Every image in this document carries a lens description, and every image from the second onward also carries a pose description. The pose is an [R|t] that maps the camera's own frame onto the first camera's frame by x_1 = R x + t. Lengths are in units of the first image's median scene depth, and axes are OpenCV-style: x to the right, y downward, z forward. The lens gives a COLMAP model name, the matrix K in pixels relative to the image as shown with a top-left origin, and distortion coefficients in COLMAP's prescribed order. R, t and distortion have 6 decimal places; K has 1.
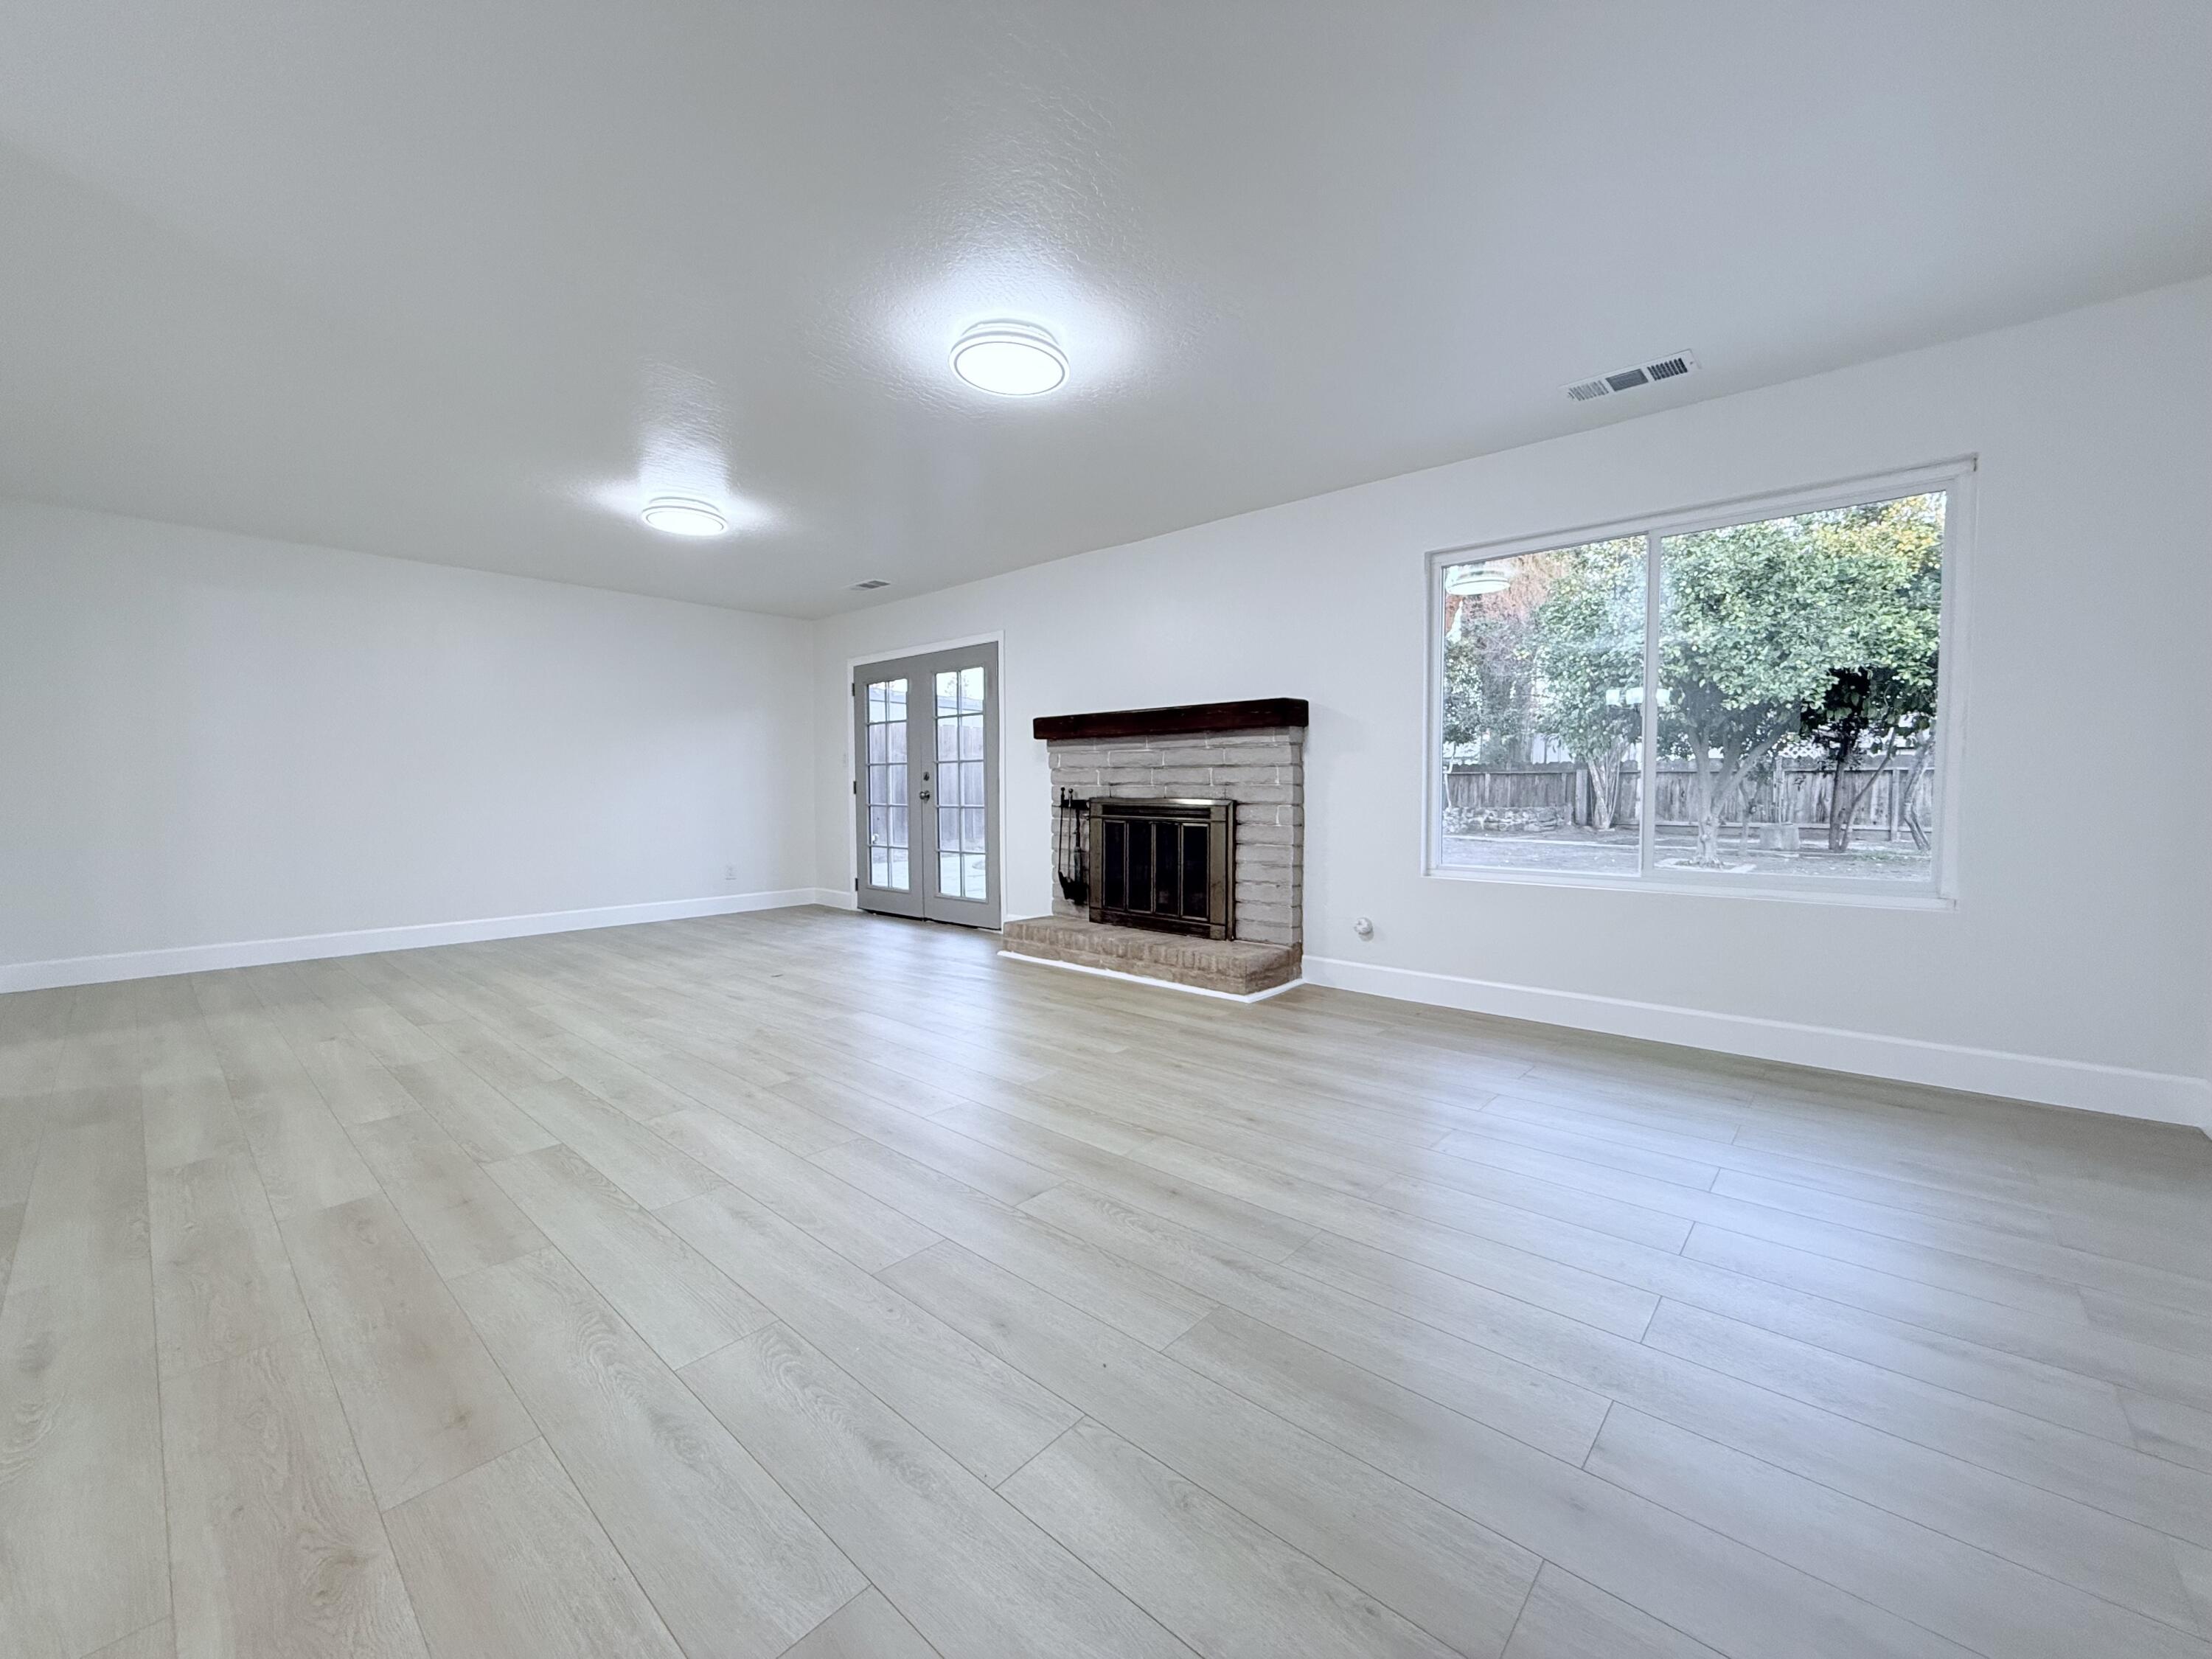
lens RADIAL K [[882.2, 0, 1103.6], [0, 882.2, 828.5], [0, 0, 1]] dist [-0.000815, 0.000094]
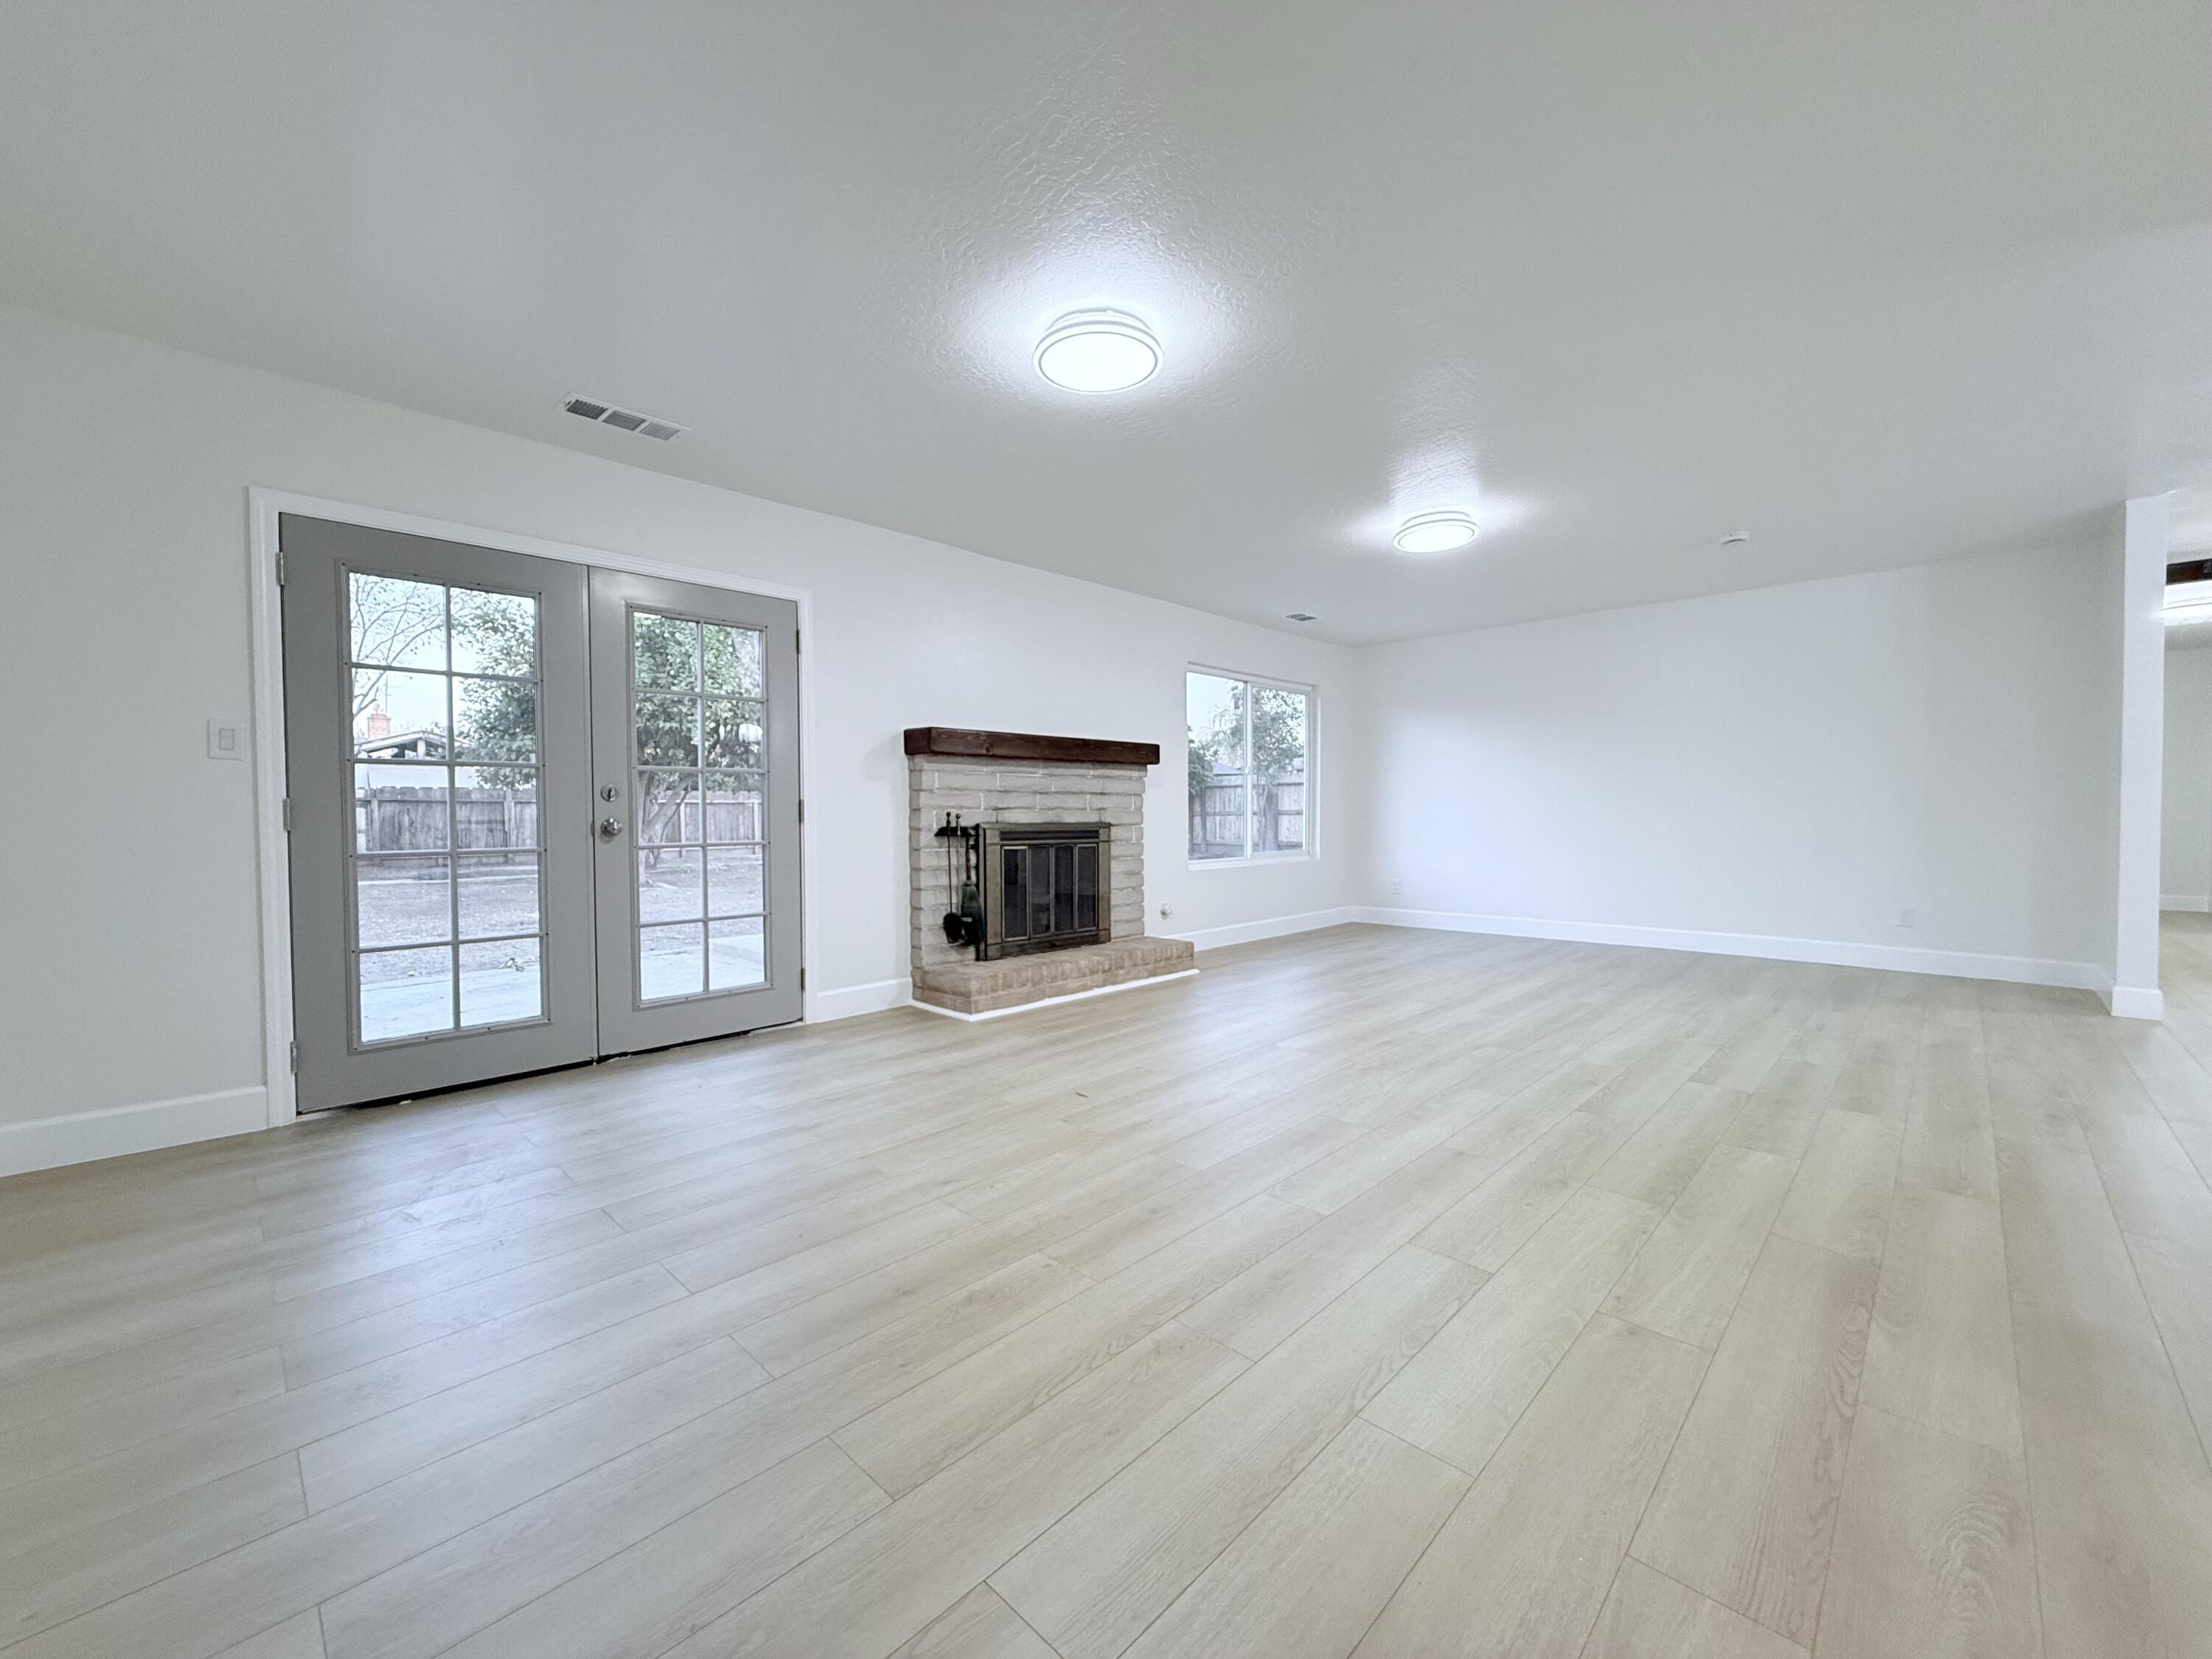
lens RADIAL K [[882.2, 0, 1101.4], [0, 882.2, 825.8], [0, 0, 1]] dist [-0.000815, 0.000094]
pose [[0.040845, -0.012957, 0.999081, -0.896389], [0.051691, 0.998604, 0.010837, -0.035646], [-0.997828, 0.051201, 0.041457, 0.826146]]
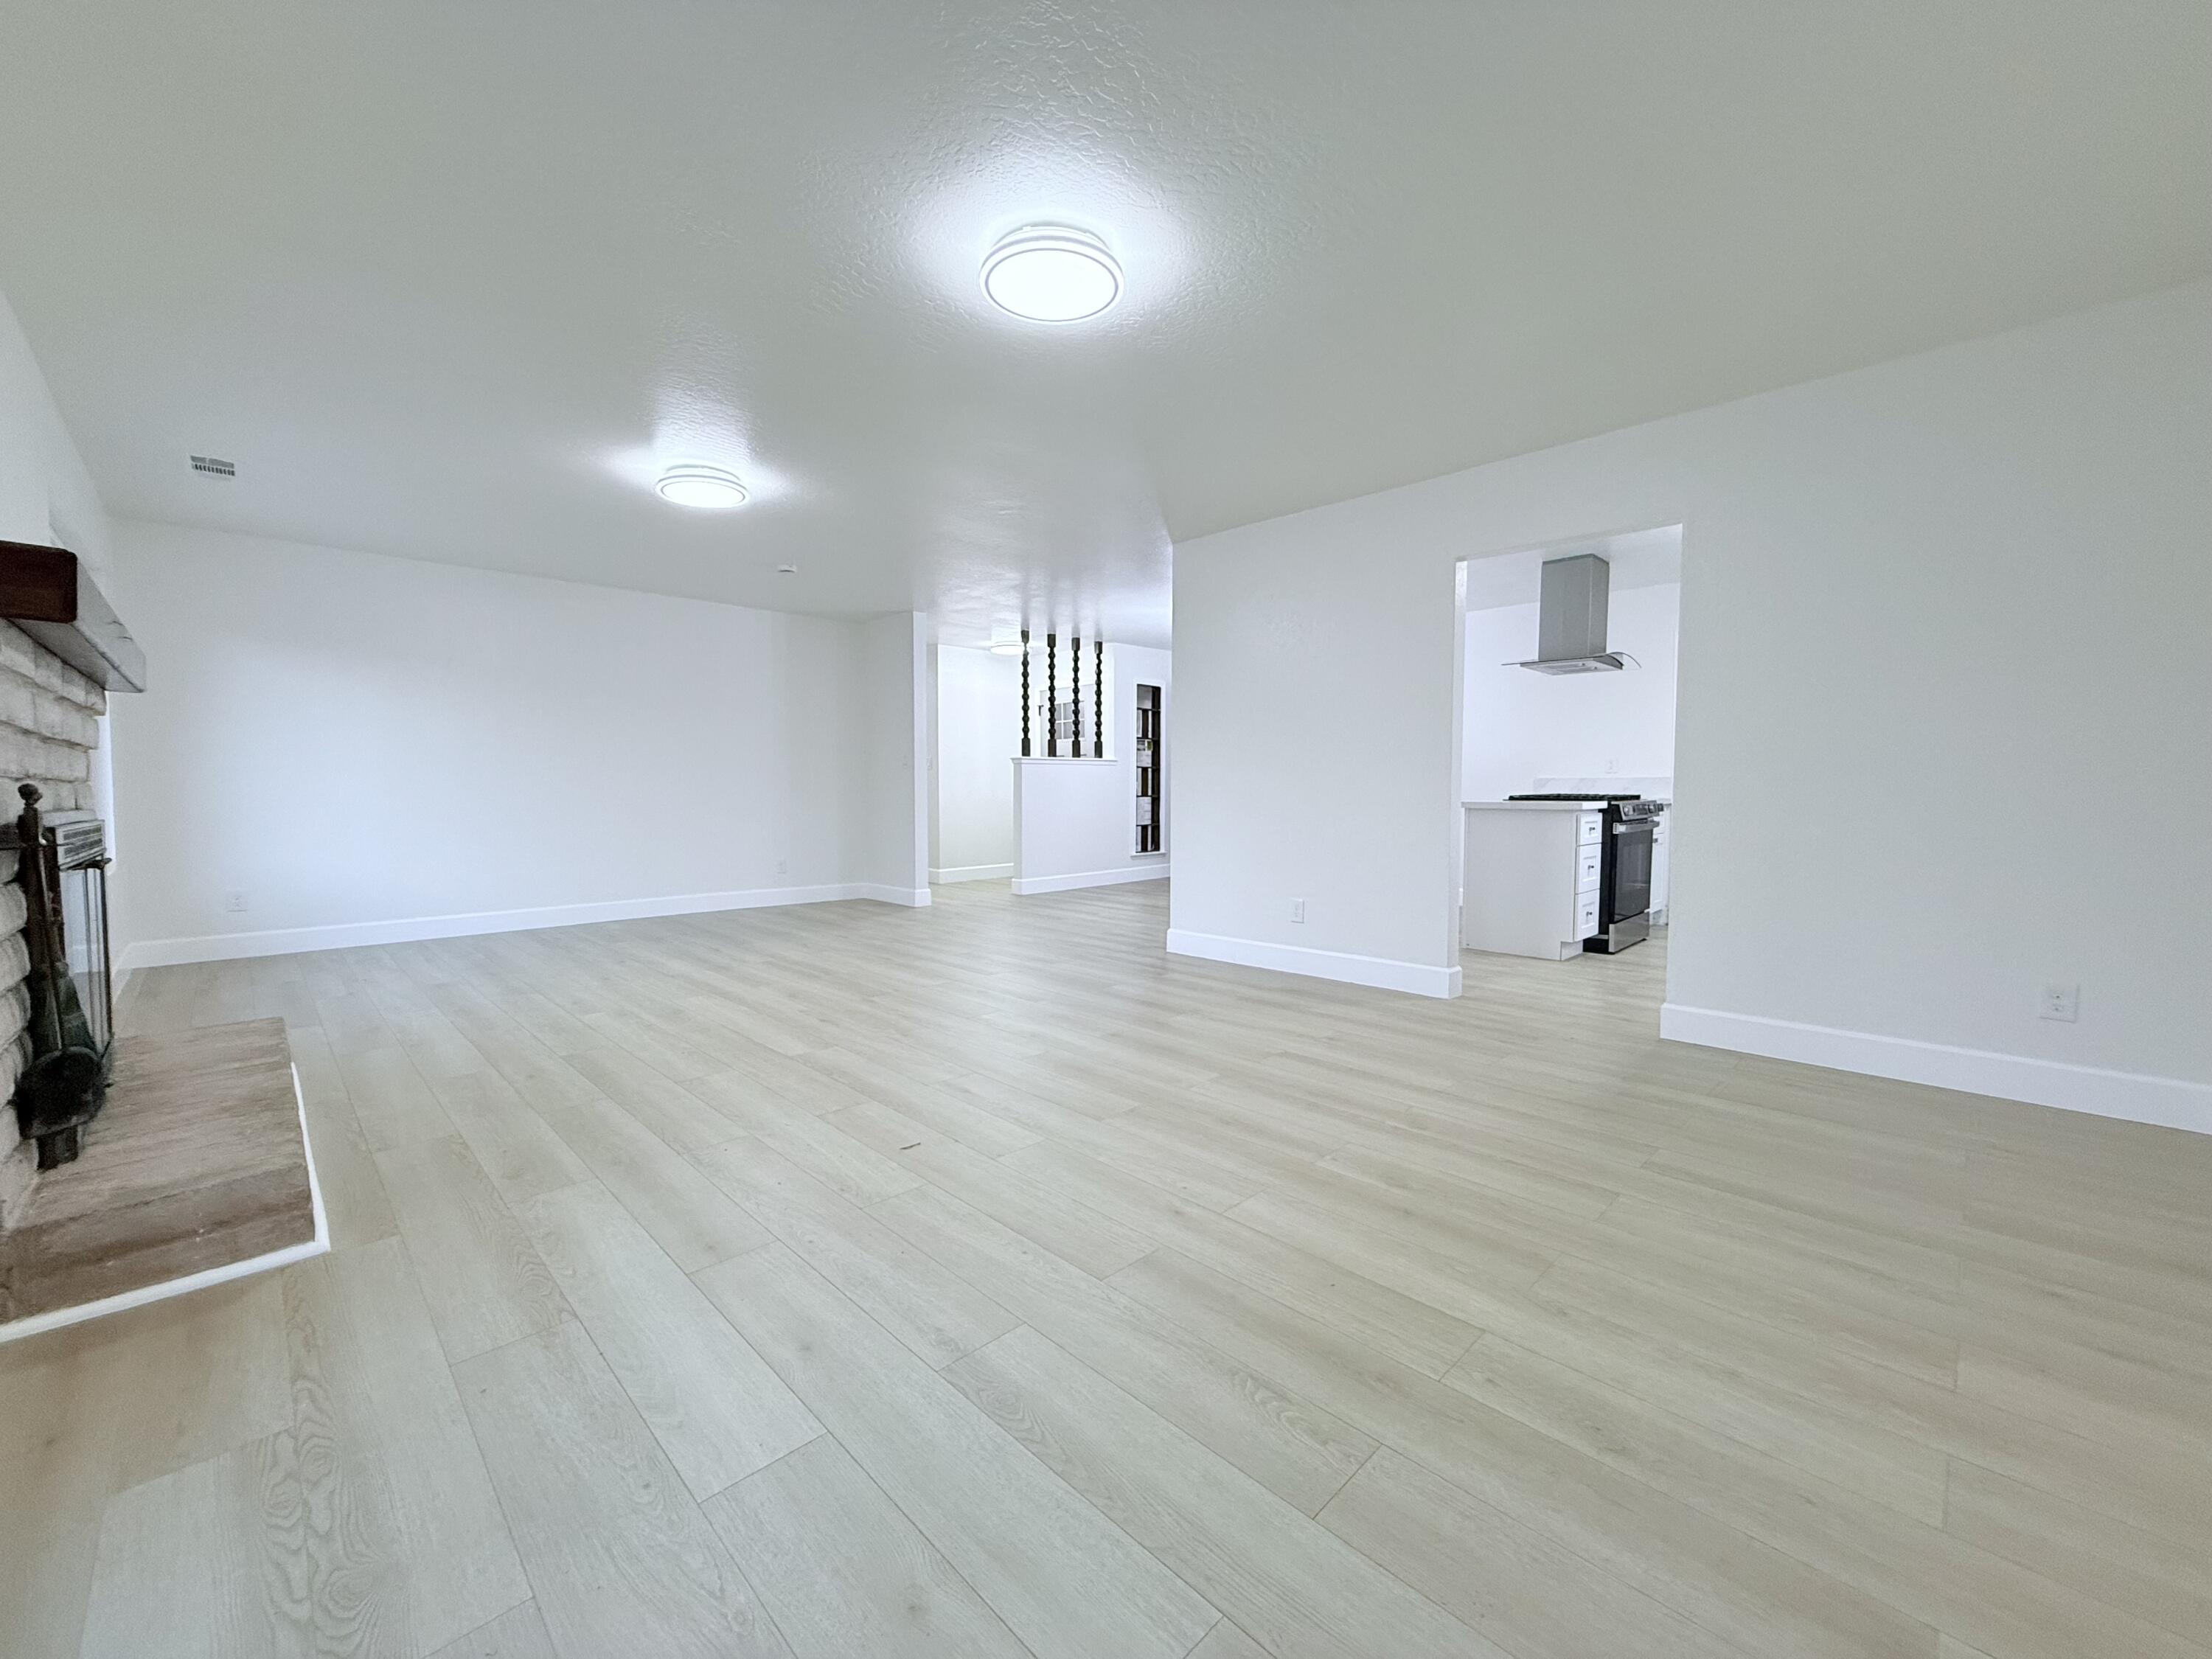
lens RADIAL K [[882.2, 0, 1104.9], [0, 882.2, 824.2], [0, 0, 1]] dist [-0.000815, 0.000094]
pose [[-0.998376, 0.000876, 0.056963, -0.448340], [0.005898, 0.996099, 0.088051, -0.058654], [-0.056663, 0.088244, -0.994486, 1.302312]]
